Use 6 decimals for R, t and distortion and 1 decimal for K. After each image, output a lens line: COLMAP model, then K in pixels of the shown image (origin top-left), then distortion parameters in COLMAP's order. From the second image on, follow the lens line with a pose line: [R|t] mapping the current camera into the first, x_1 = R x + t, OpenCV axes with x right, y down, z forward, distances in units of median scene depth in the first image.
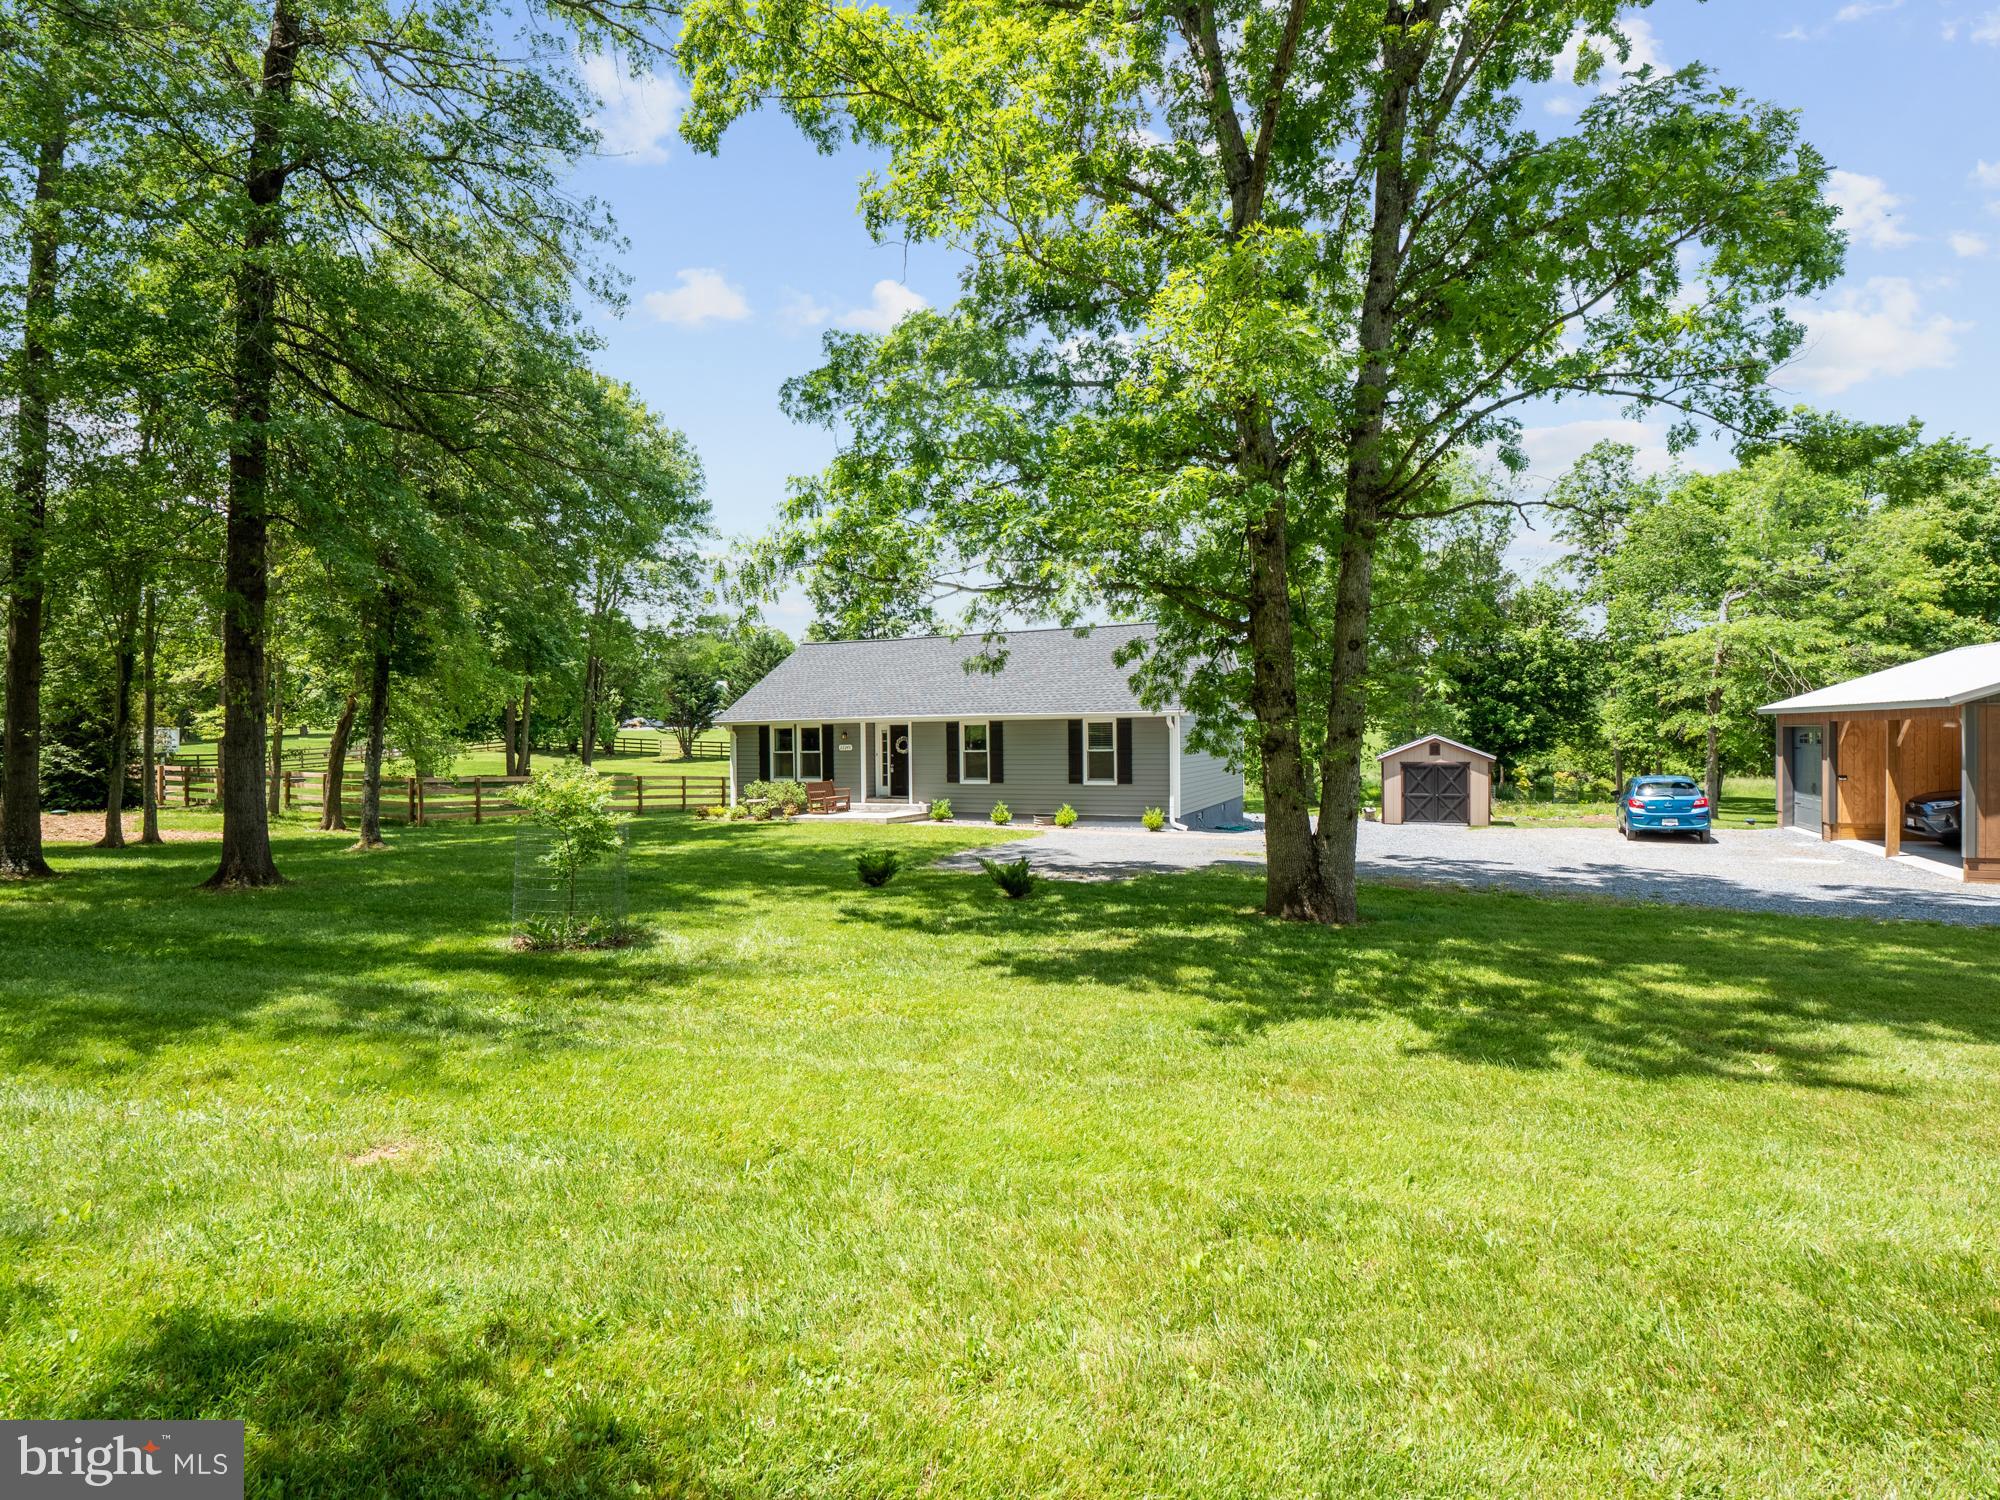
lens RADIAL K [[969.8, 0, 990.8], [0, 969.8, 743.6], [0, 0, 1]] dist [-0.017379, -0.000110]
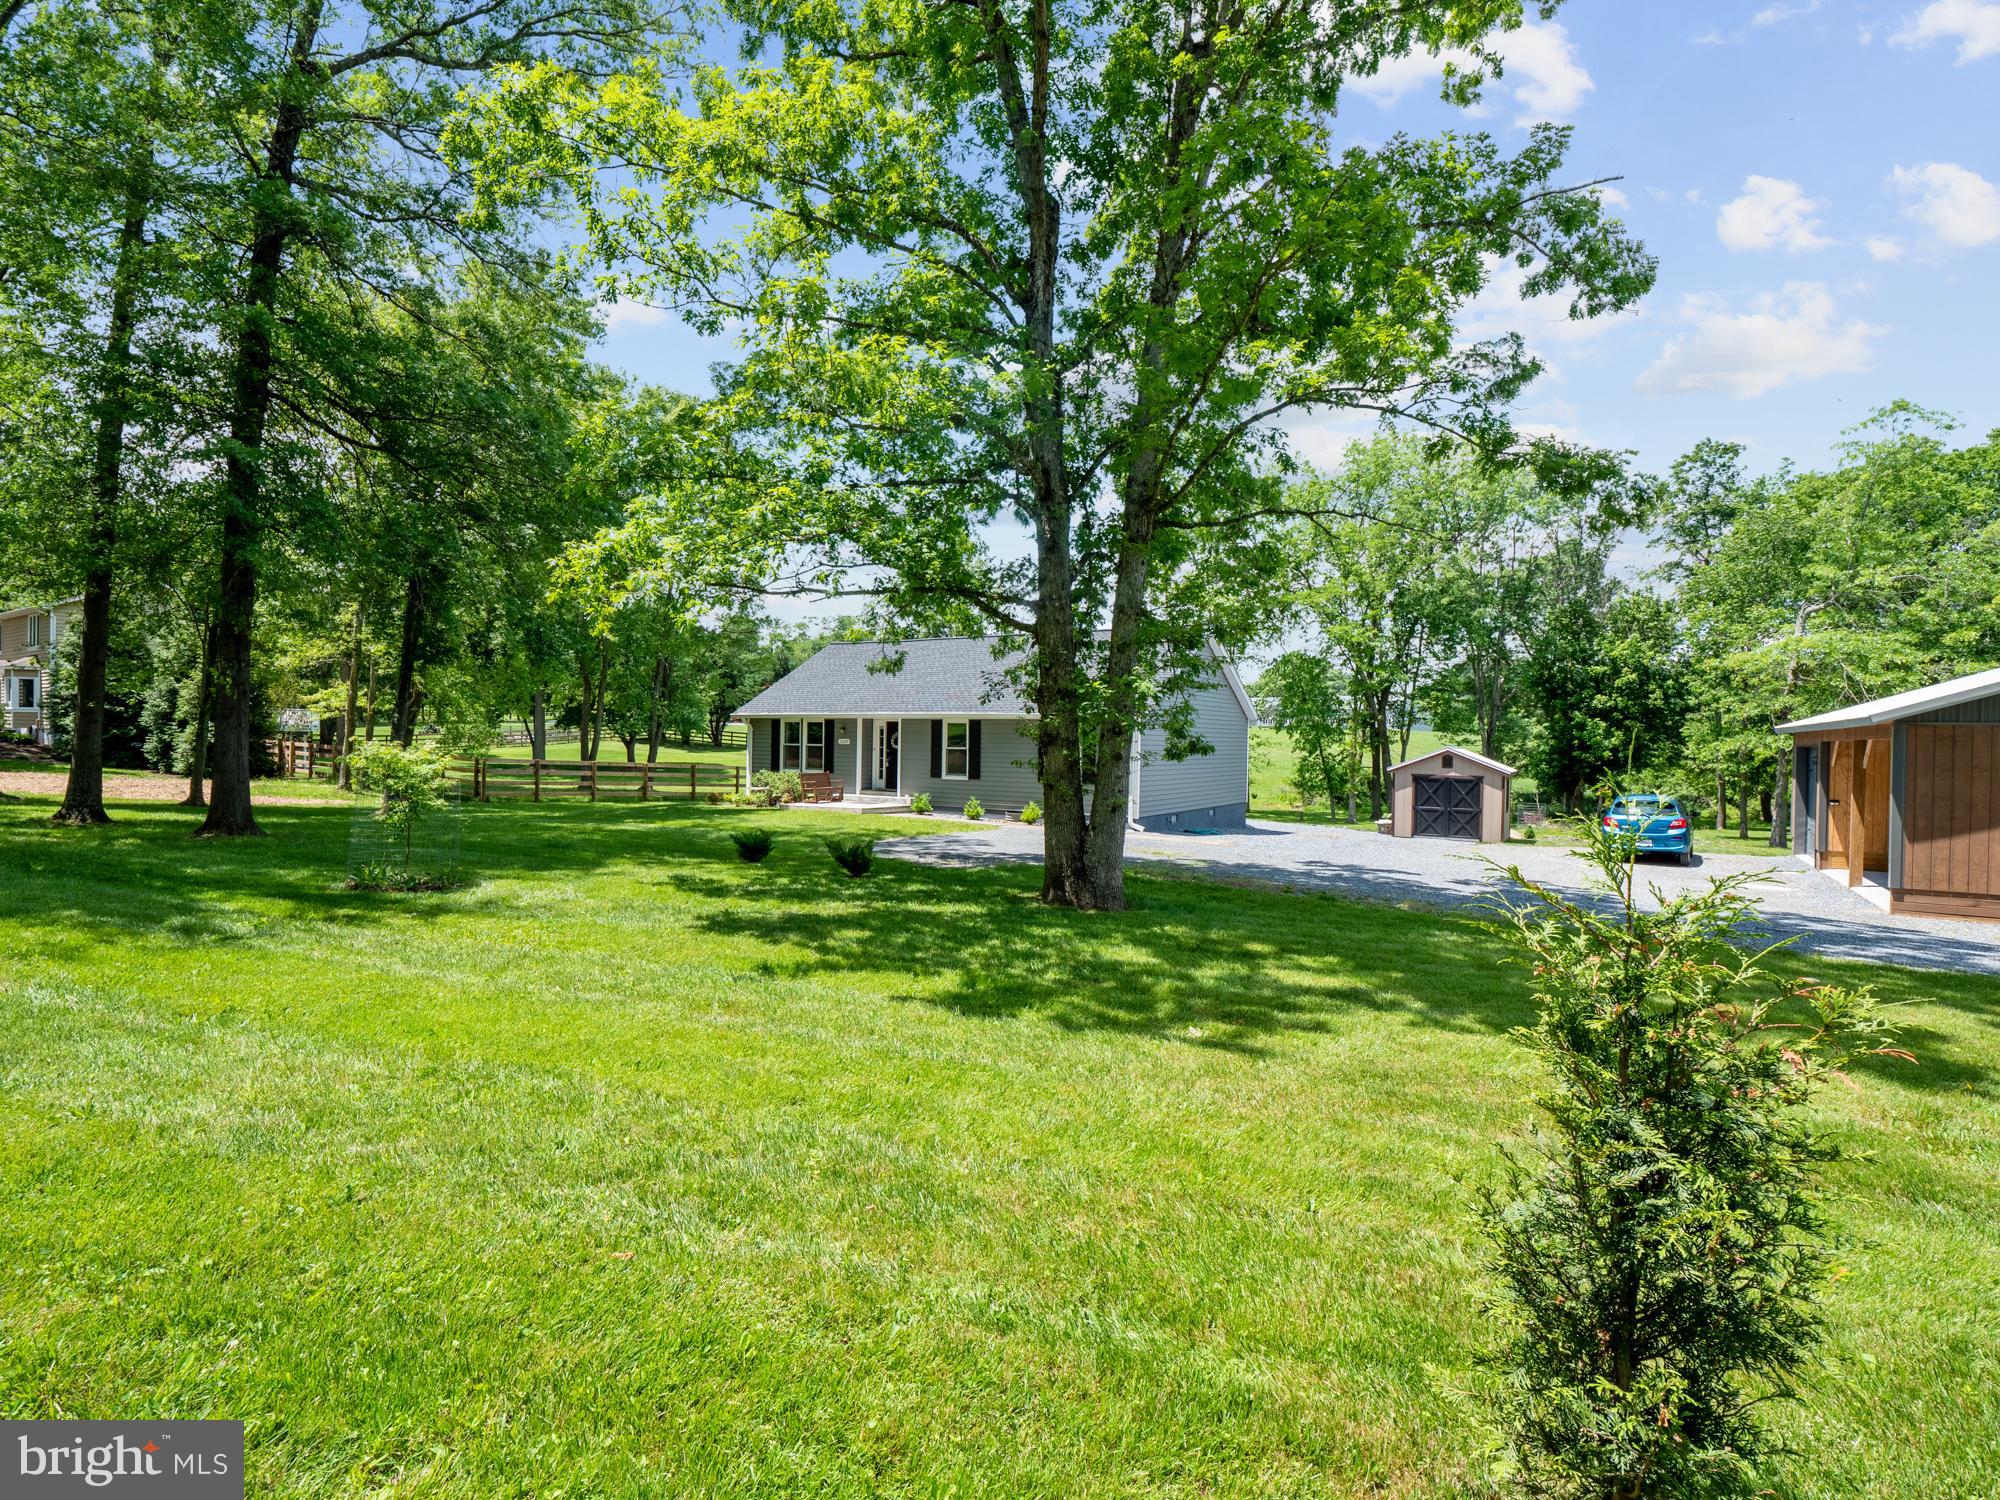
lens RADIAL K [[969.8, 0, 990.8], [0, 969.8, 743.6], [0, 0, 1]] dist [-0.017379, -0.000110]
pose [[0.990361, 0.029132, -0.135412, 0.151080], [-0.029723, 0.999555, -0.002343, 0.003882], [0.135284, 0.006345, 0.990787, -0.027961]]
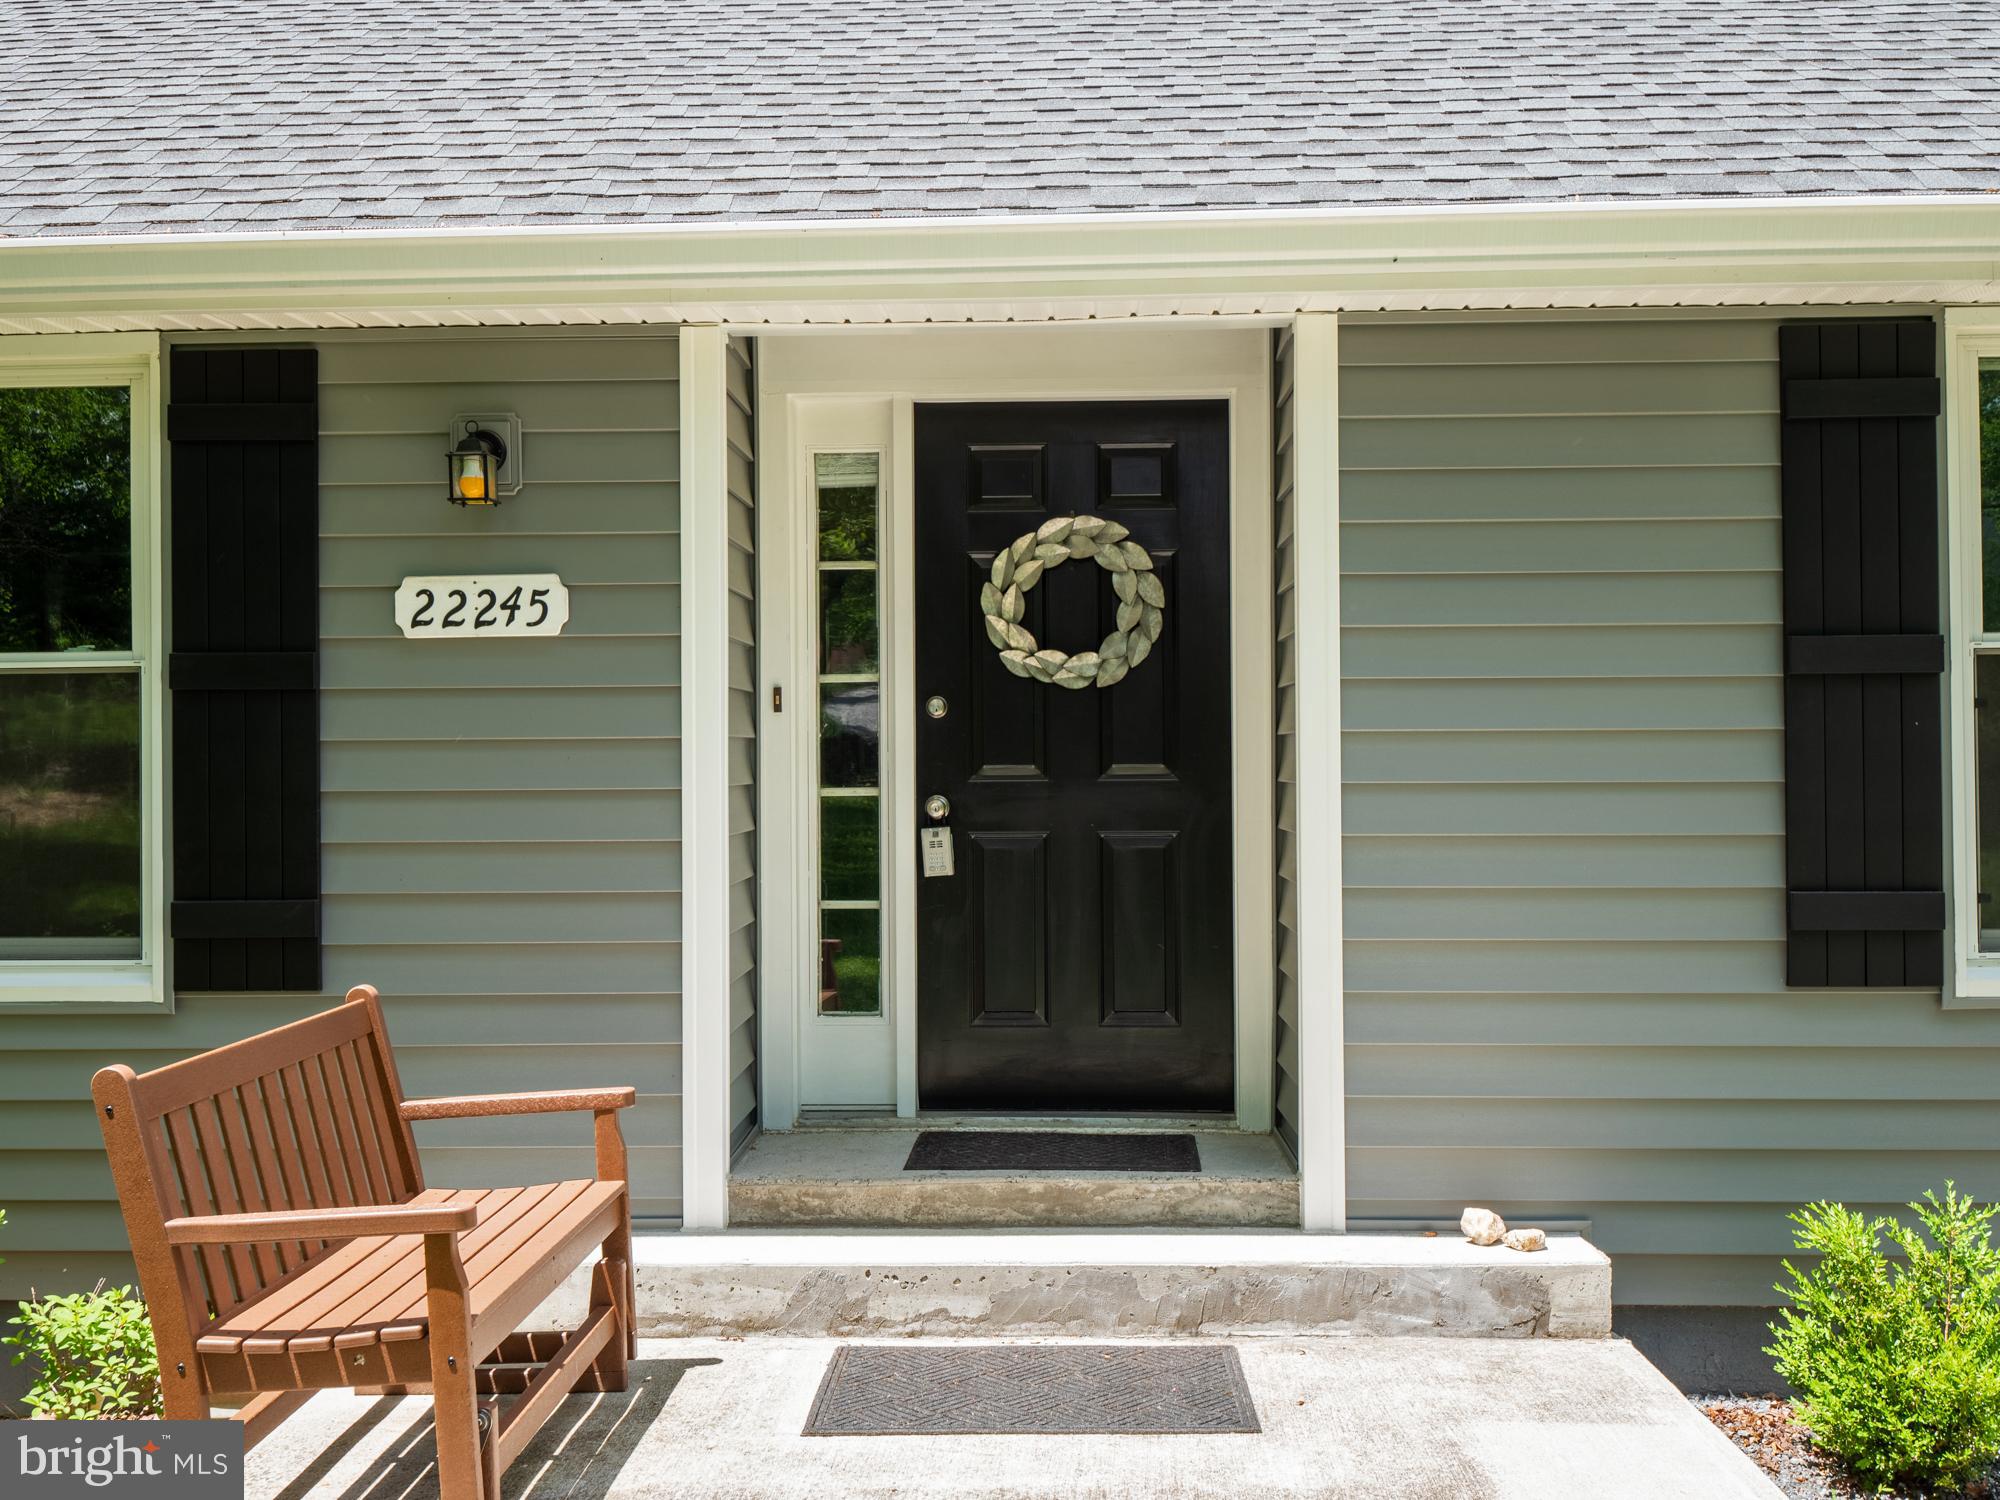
lens RADIAL K [[2013.3, 0, 1000.0], [0, 2013.3, 750.0], [0, 0, 1]] dist [0.040127, -0.005174]
pose [[0.924438, 0.002454, 0.381326, -0.174293], [0.002214, 0.999928, -0.011803, 0.019031], [-0.381327, 0.011755, 0.924365, 0.804654]]
